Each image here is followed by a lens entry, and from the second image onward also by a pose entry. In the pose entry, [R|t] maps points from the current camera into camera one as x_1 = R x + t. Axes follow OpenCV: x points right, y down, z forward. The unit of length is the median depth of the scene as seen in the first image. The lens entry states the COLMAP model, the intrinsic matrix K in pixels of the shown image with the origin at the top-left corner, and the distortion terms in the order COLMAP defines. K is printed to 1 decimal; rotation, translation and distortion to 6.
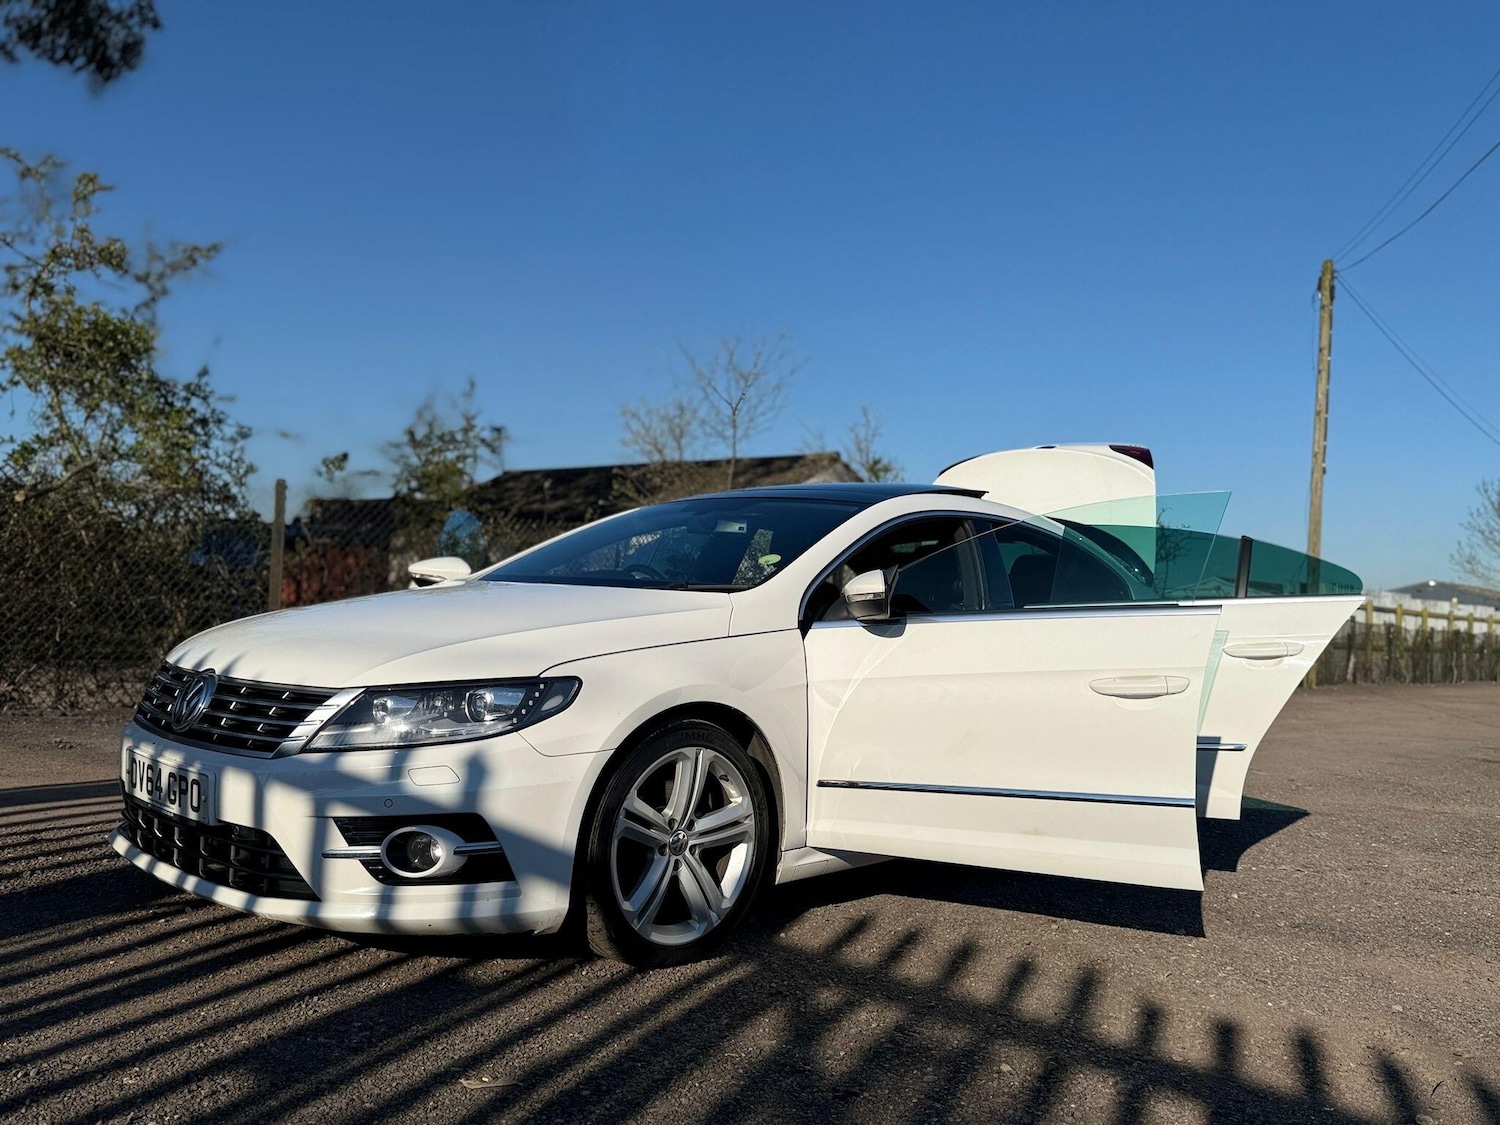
lens RADIAL K [[1251.2, 0, 756.0], [0, 1251.2, 565.1], [0, 0, 1]] dist [0.074669, -0.137139]
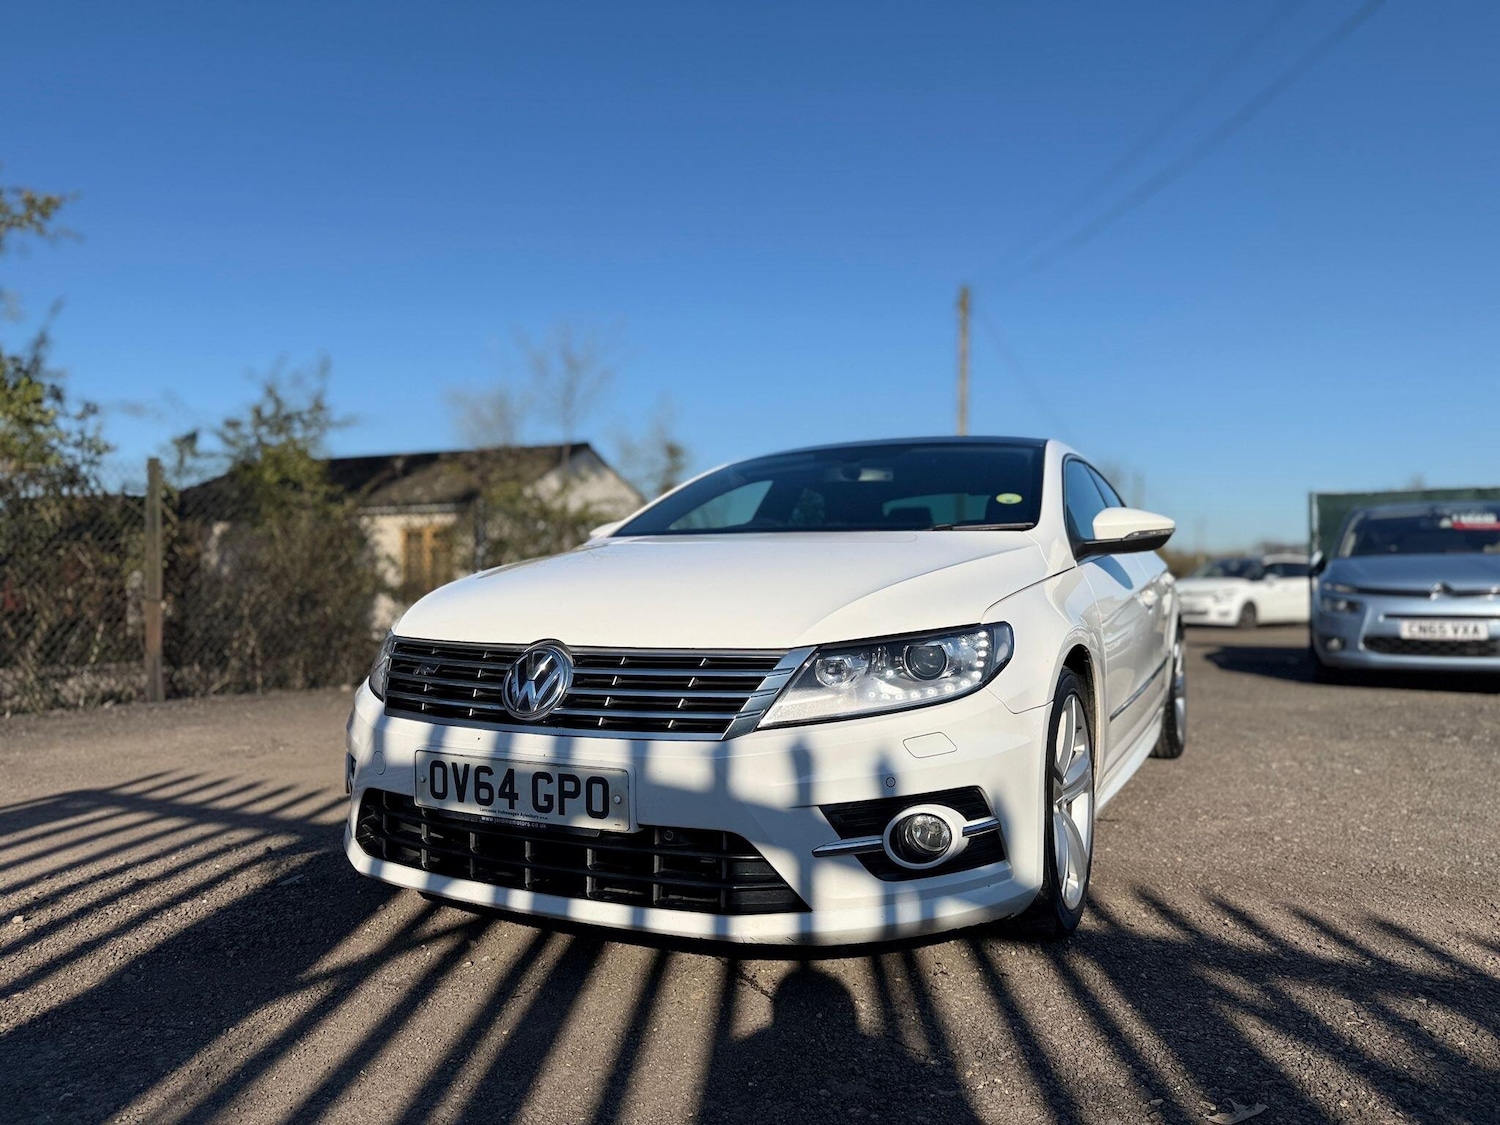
lens RADIAL K [[1056.0, 0, 745.1], [0, 1056.0, 569.4], [0, 0, 1]] dist [0.070681, -0.098504]
pose [[0.955889, -0.045326, 0.290209, -0.377825], [0.038983, 0.998859, 0.027603, 0.018311], [-0.291129, -0.015072, 0.956565, 0.243876]]
